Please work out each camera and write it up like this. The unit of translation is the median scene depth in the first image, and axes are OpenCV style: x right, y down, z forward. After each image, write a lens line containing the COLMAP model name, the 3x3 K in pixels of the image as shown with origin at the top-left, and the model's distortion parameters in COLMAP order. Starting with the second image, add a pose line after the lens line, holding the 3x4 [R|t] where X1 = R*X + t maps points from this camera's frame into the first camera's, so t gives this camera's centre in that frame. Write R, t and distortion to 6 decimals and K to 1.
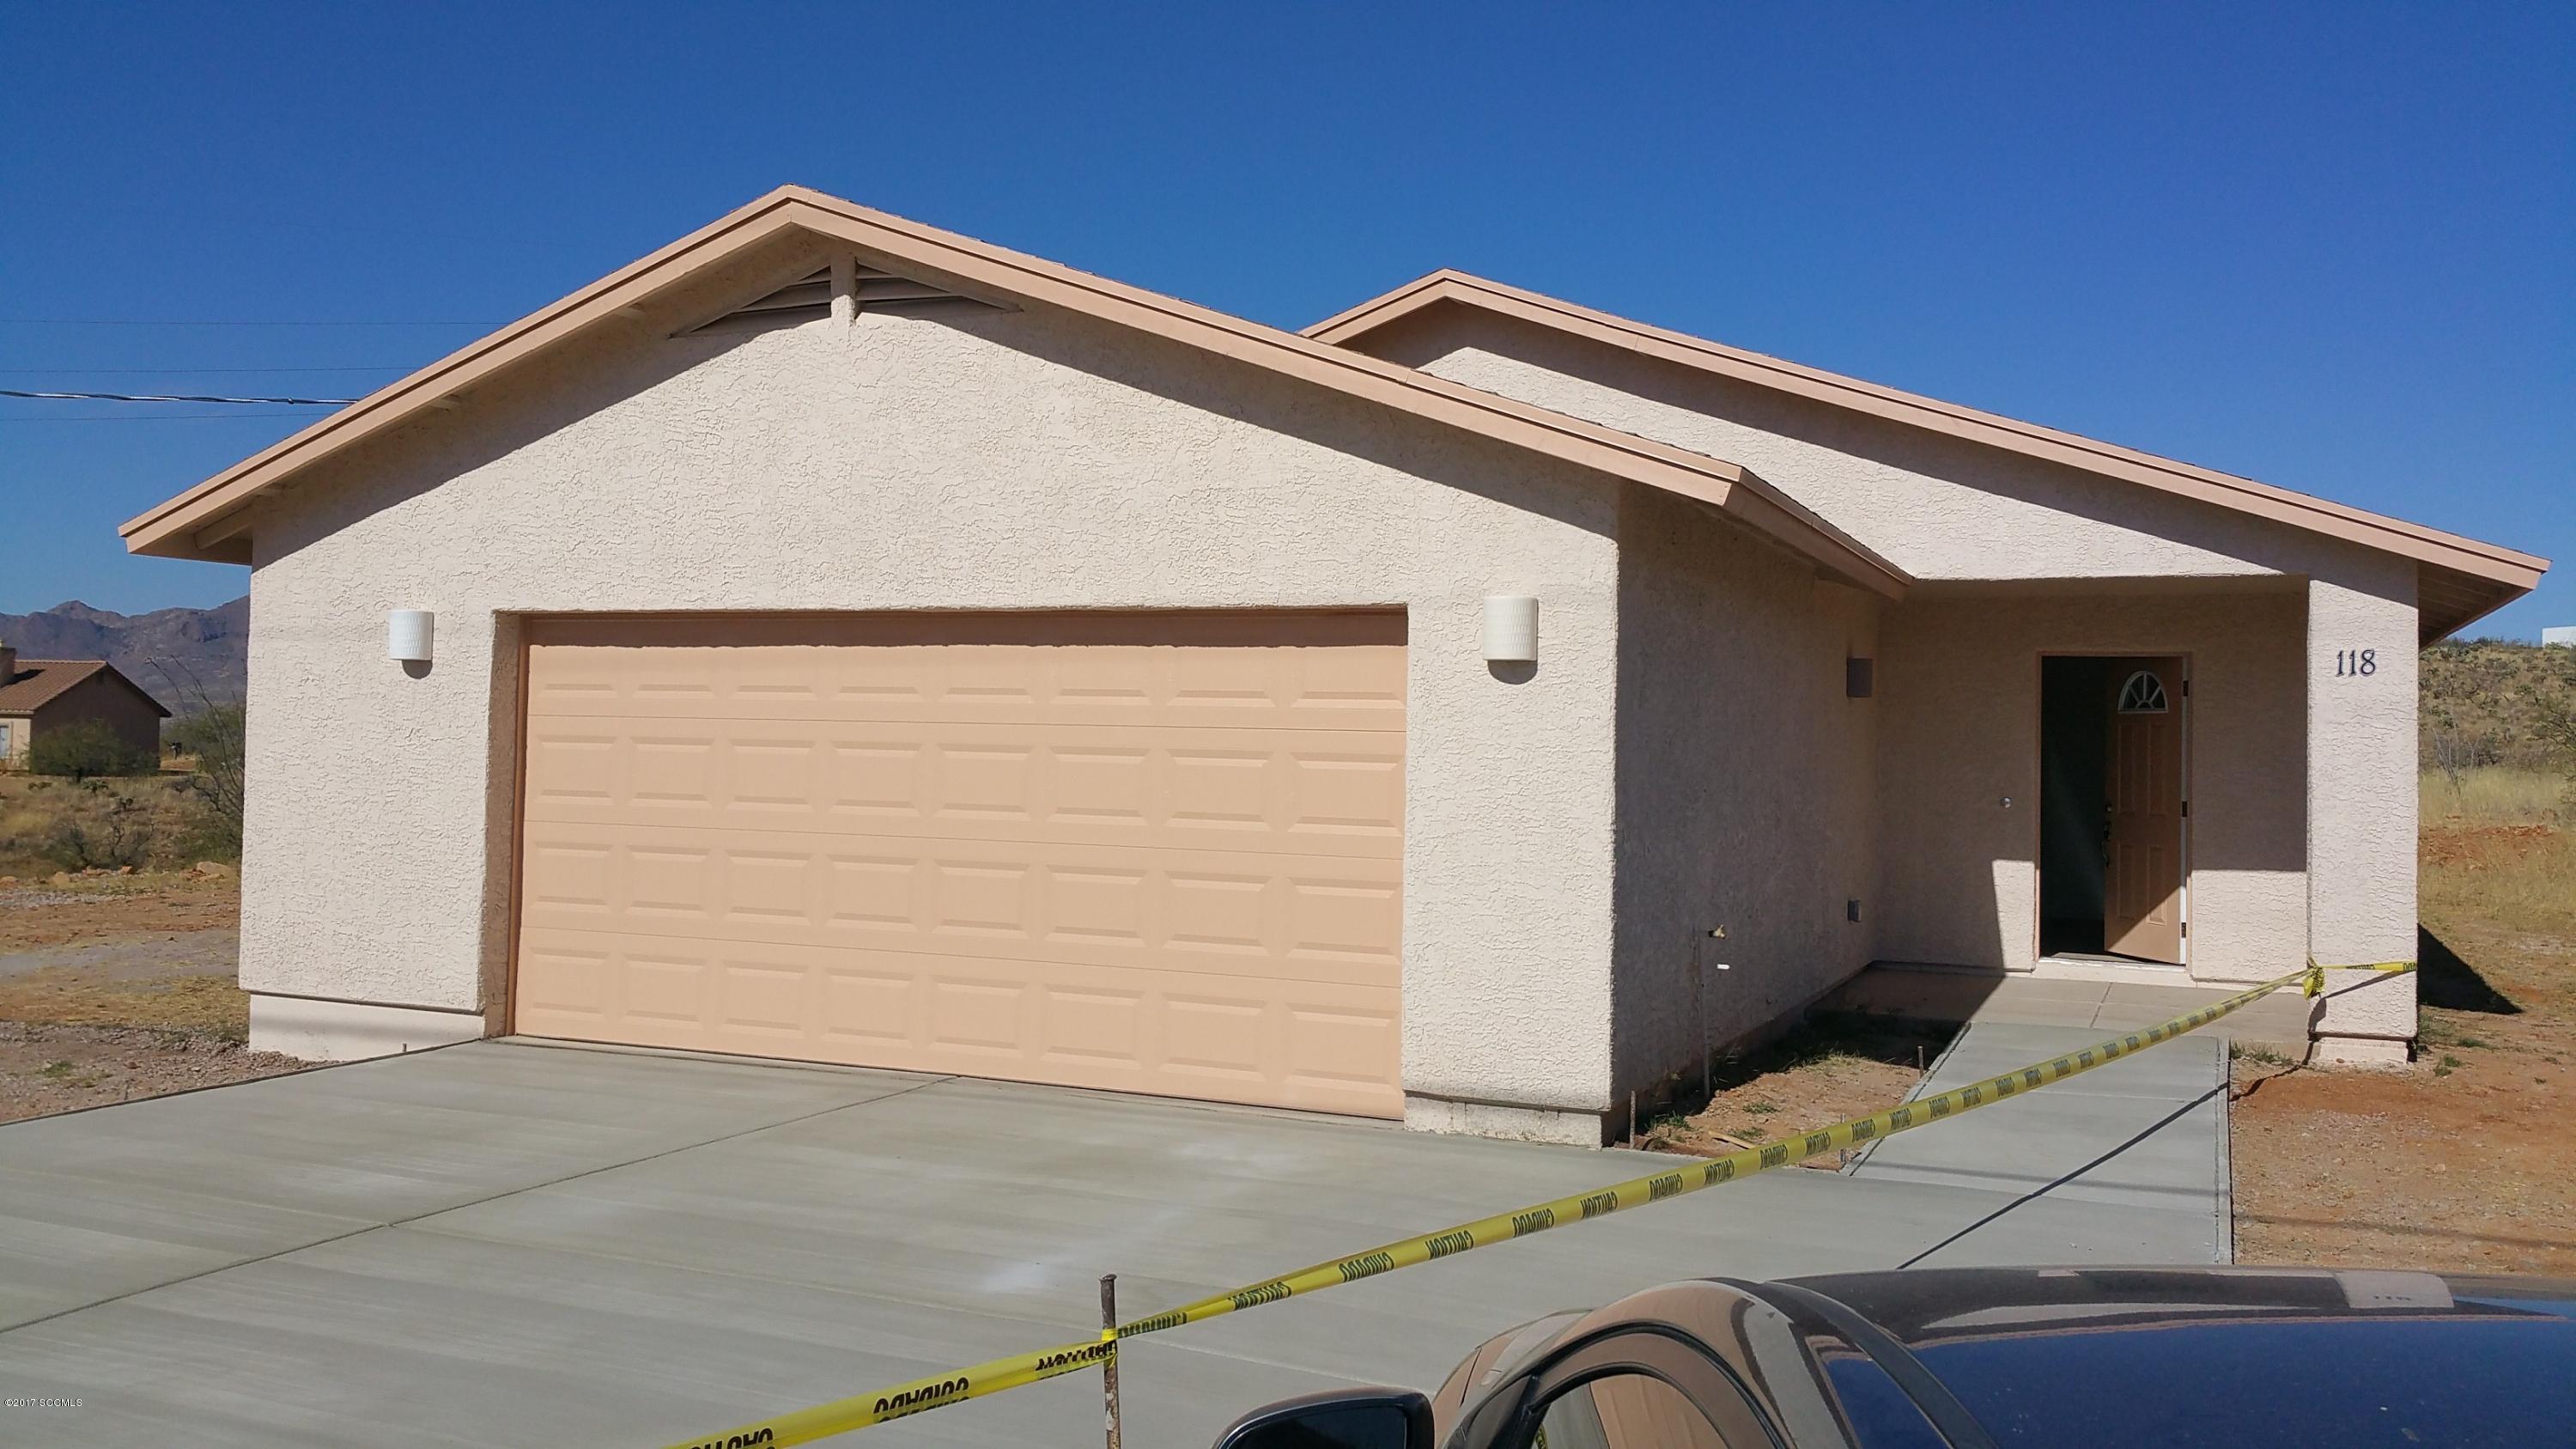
lens RADIAL K [[2076.5, 0, 1297.6], [0, 2076.5, 671.9], [0, 0, 1]] dist [0.103421, -0.228304]
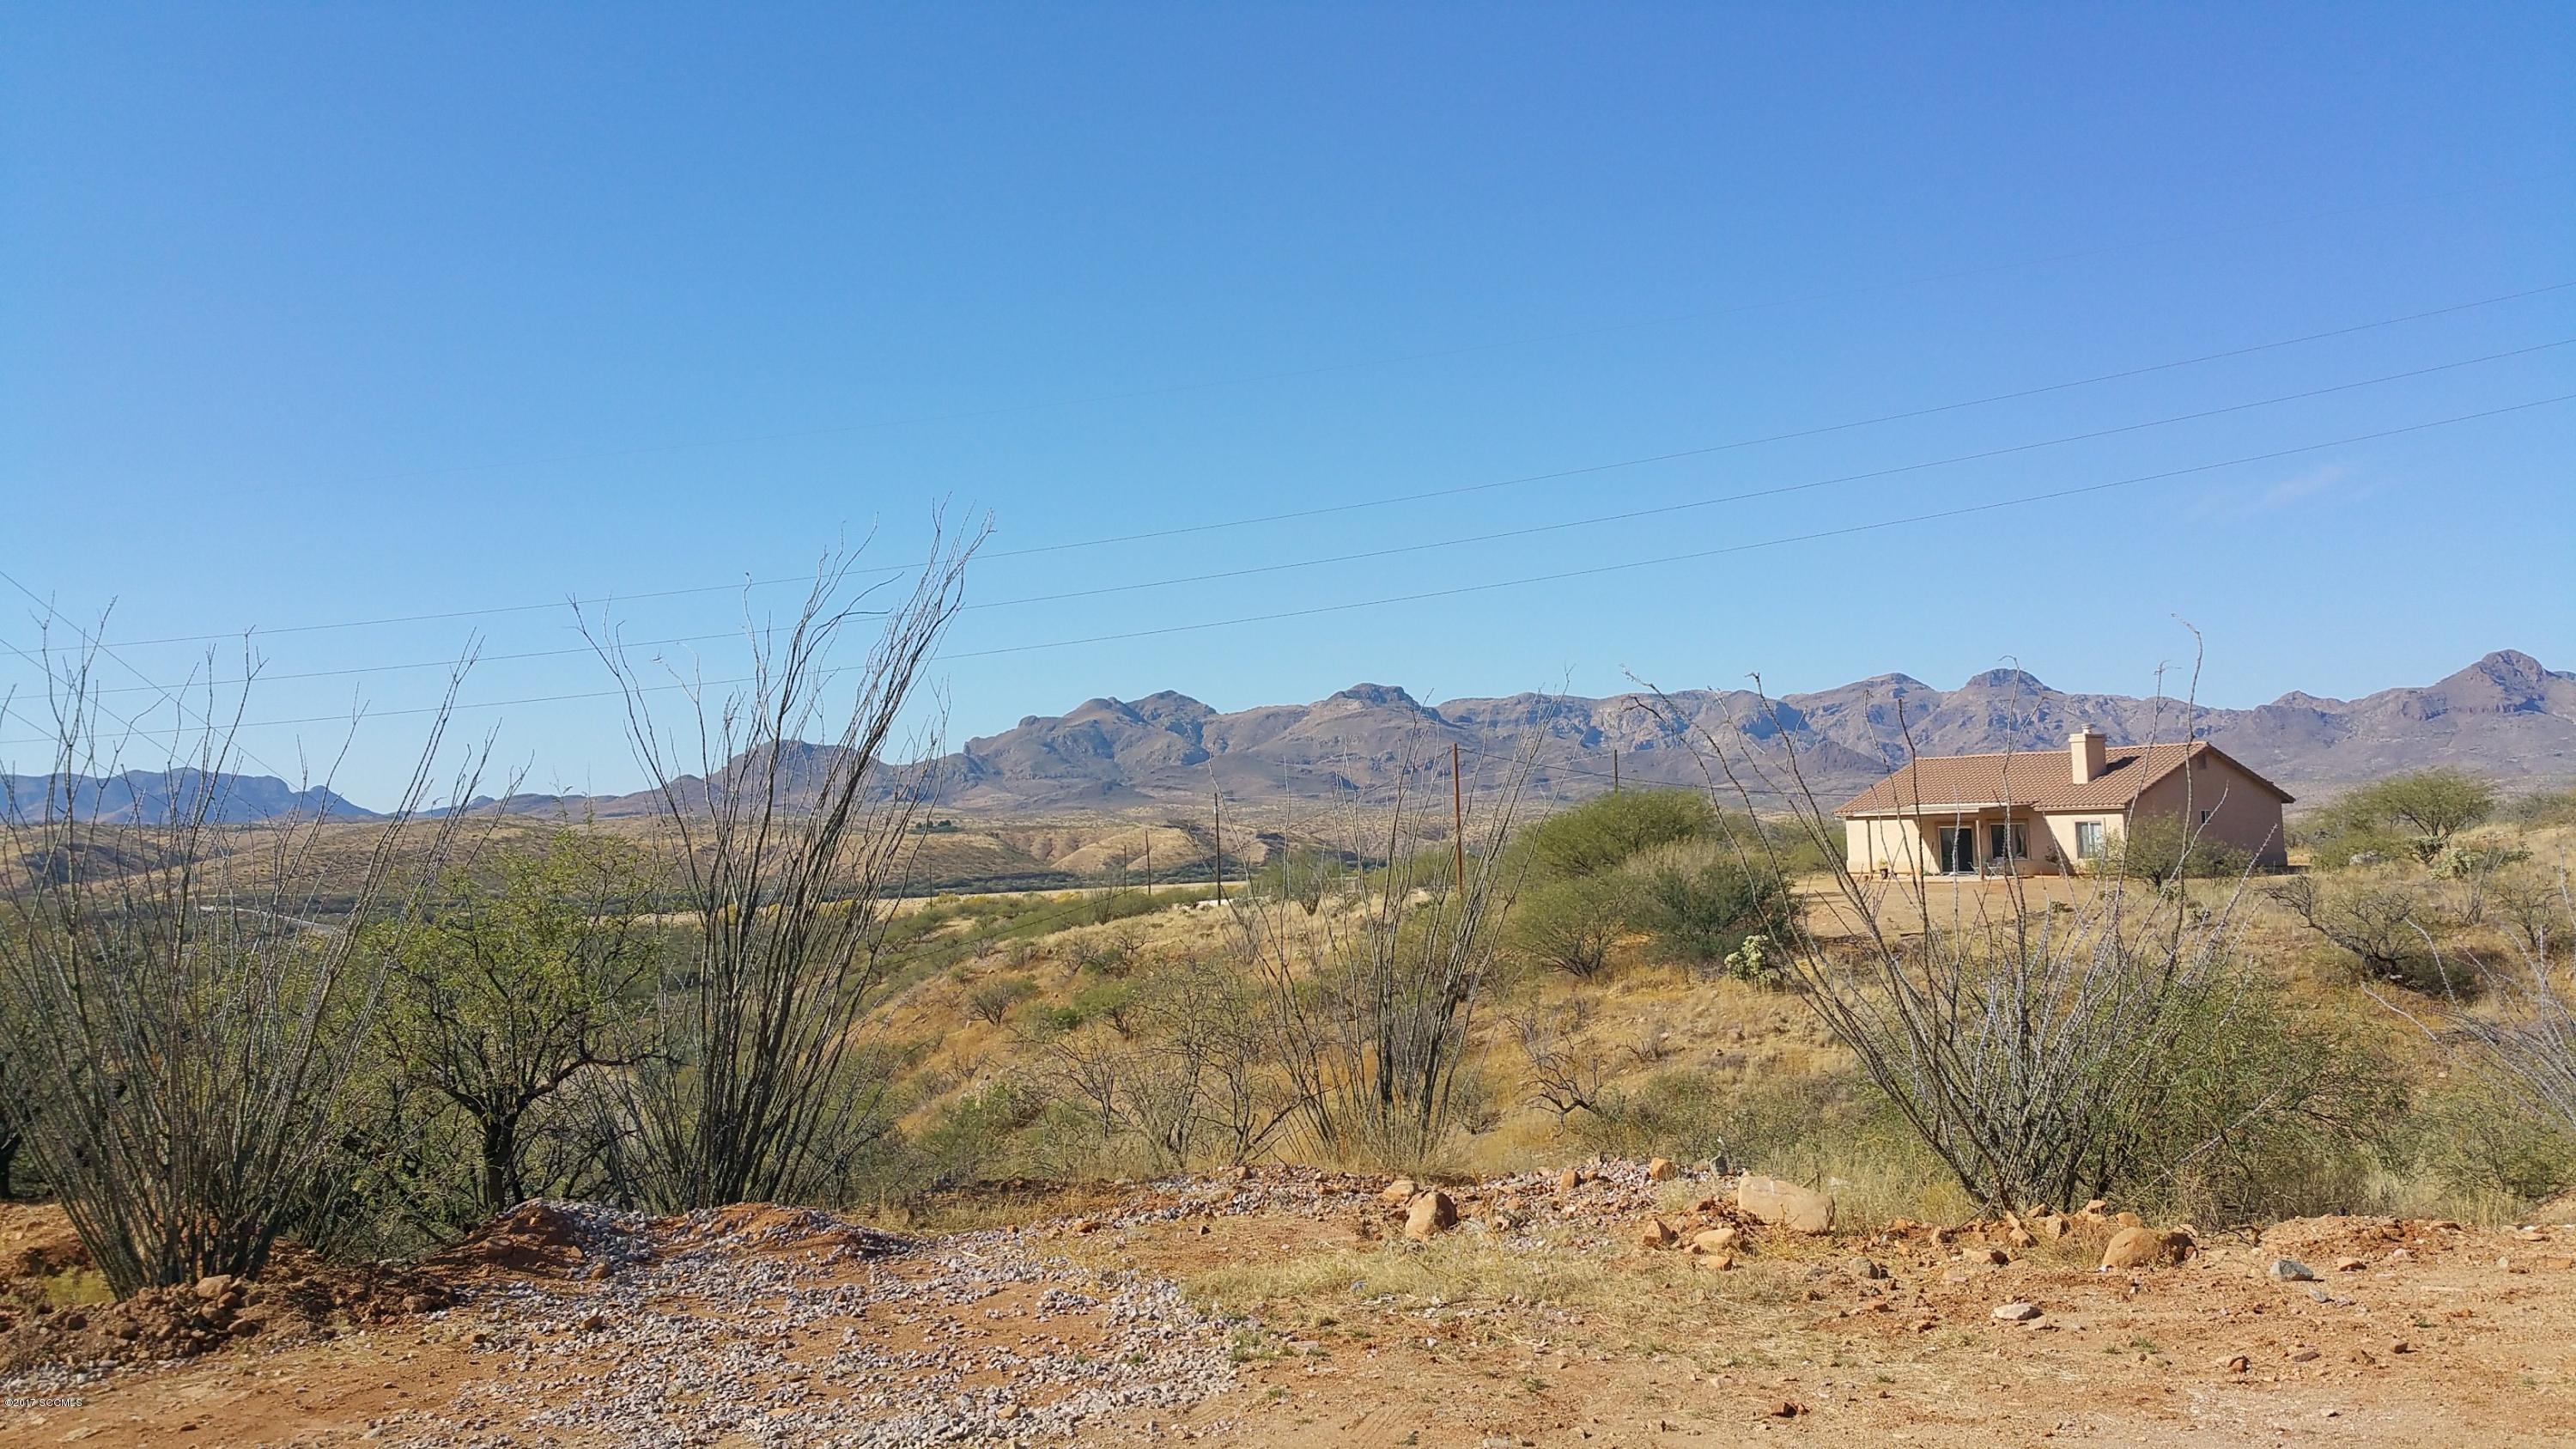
lens RADIAL K [[2076.5, 0, 1297.6], [0, 2076.5, 671.9], [0, 0, 1]] dist [0.103421, -0.228304]
pose [[0.557605, -0.101739, -0.823848, -0.650923], [0.070120, 0.994687, -0.075377, 0.050314], [0.827140, -0.015737, 0.561776, 2.050936]]
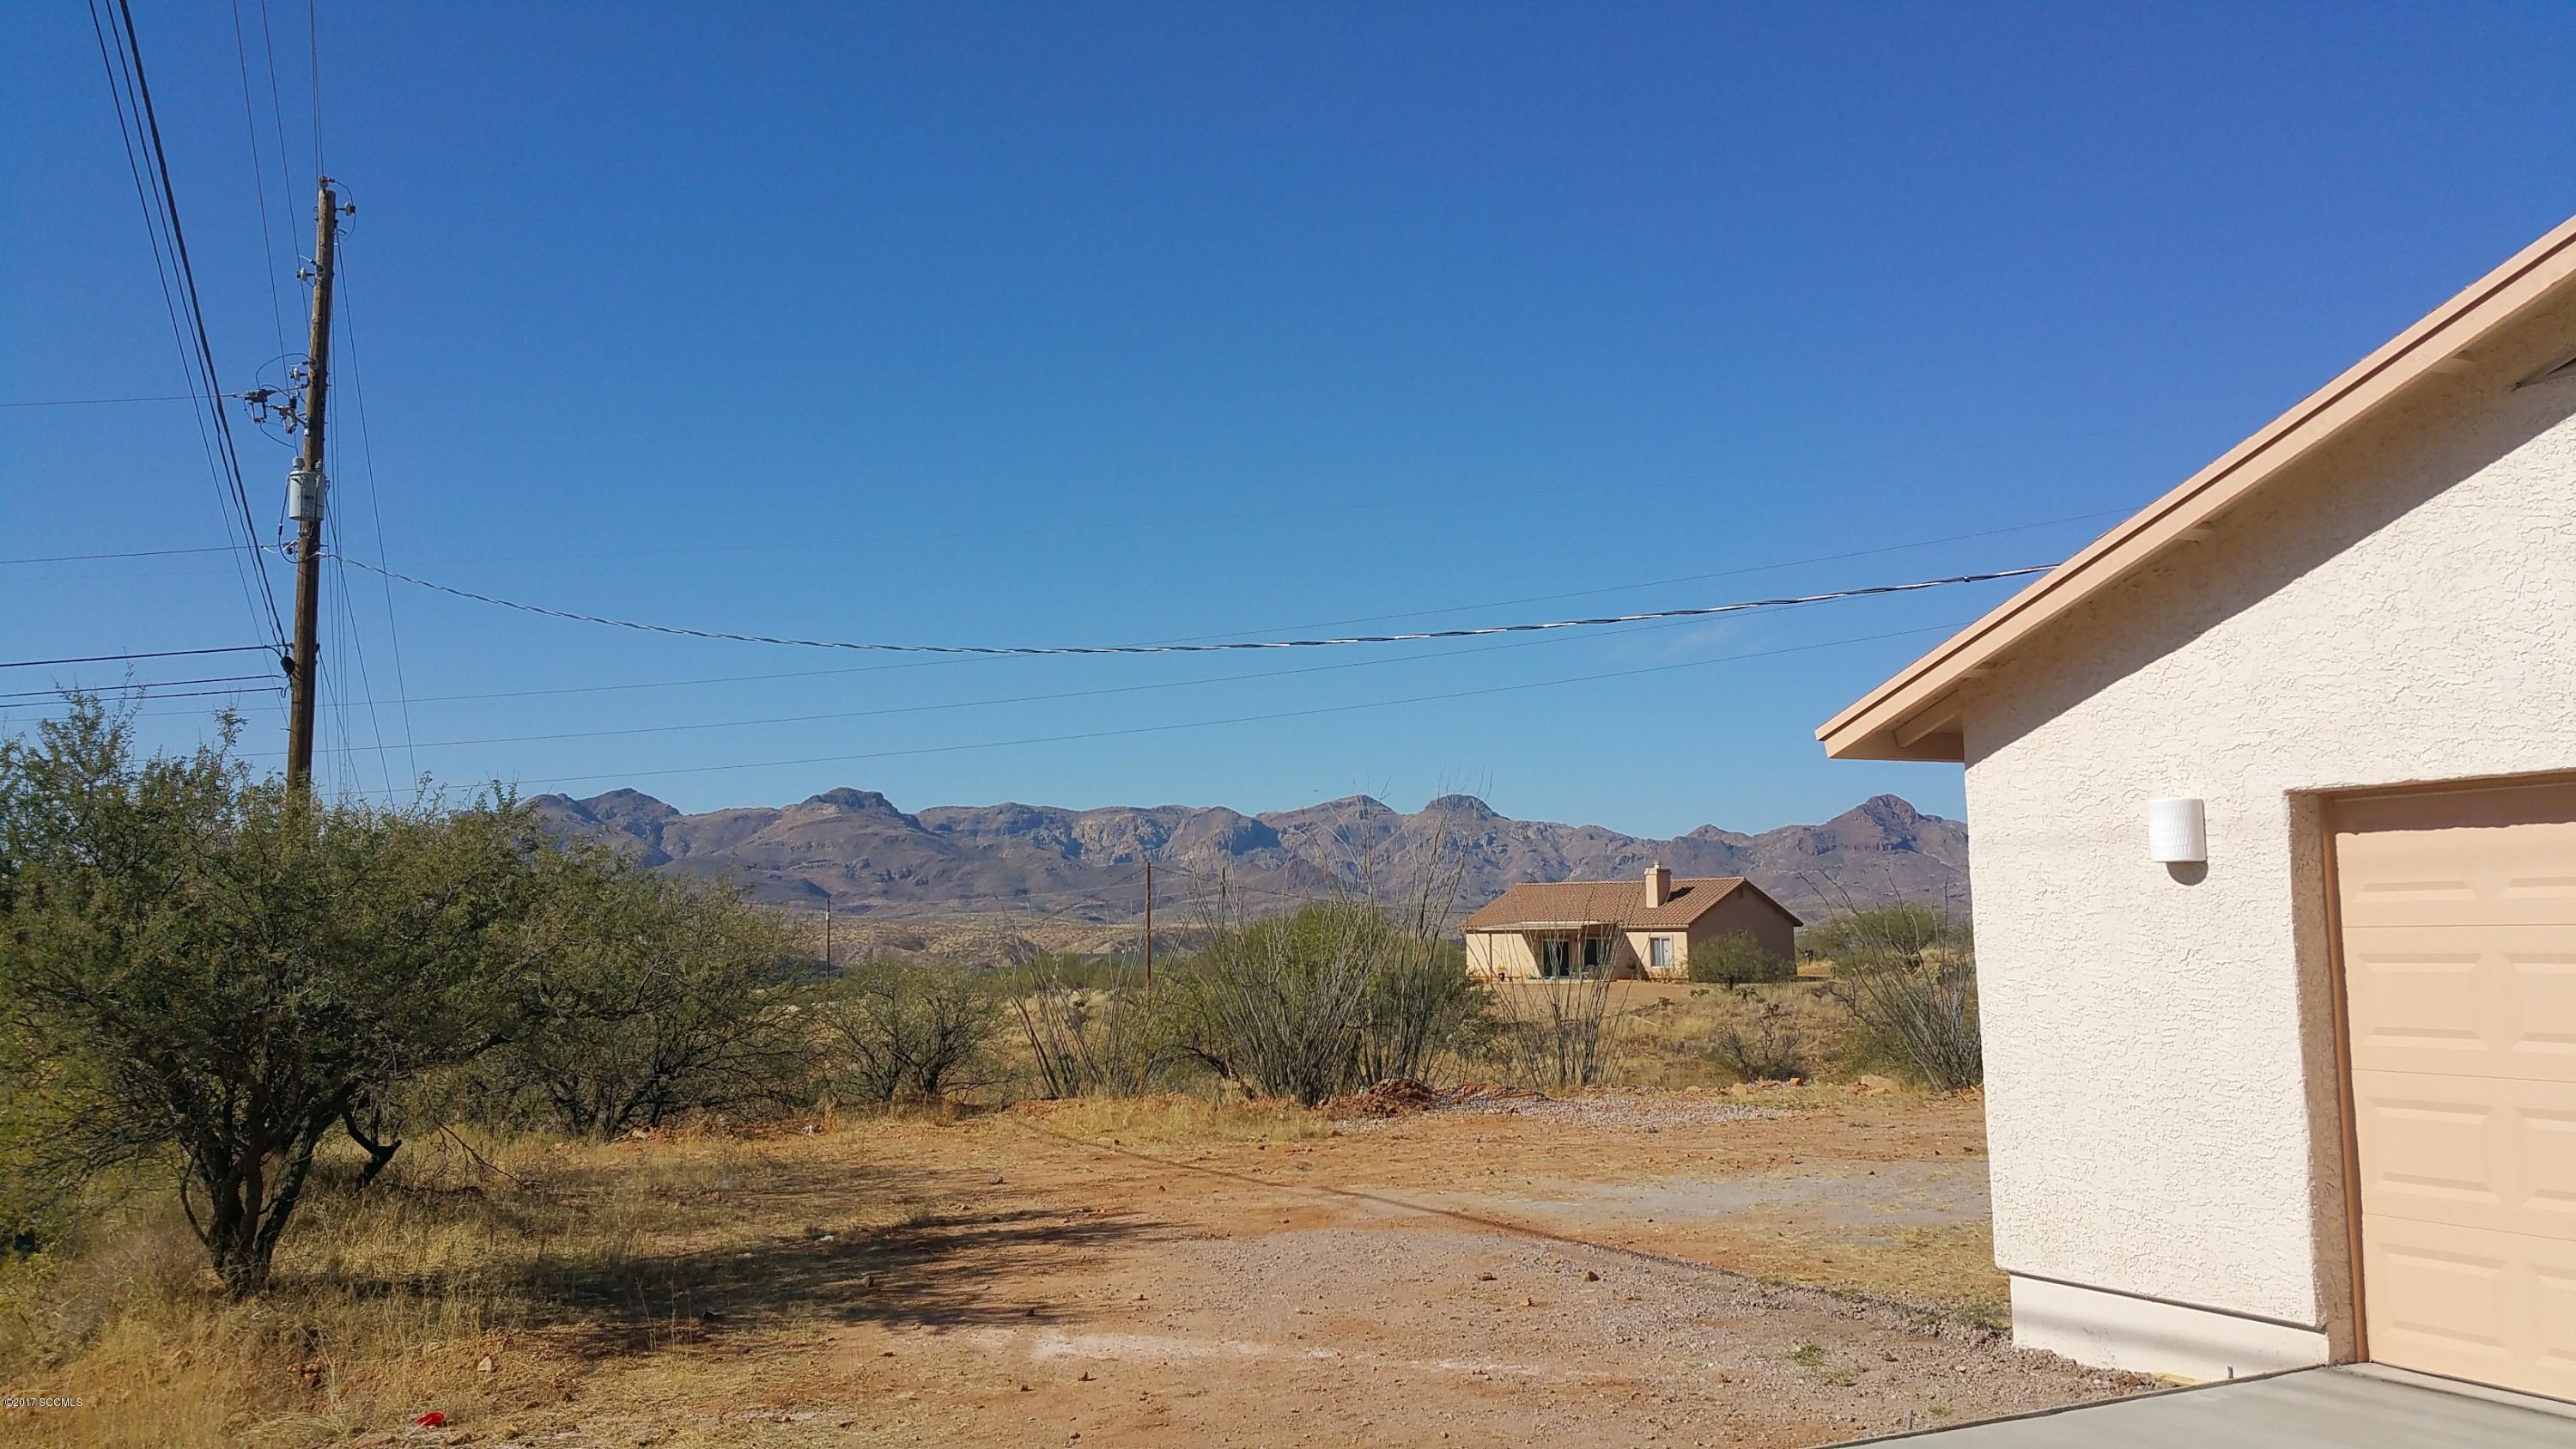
lens RADIAL K [[2076.5, 0, 1297.6], [0, 2076.5, 671.9], [0, 0, 1]] dist [0.103421, -0.228304]
pose [[0.748078, -0.112814, -0.653951, -0.137630], [0.051115, 0.992312, -0.112713, -0.004153], [0.661639, 0.050892, 0.748093, 0.176245]]
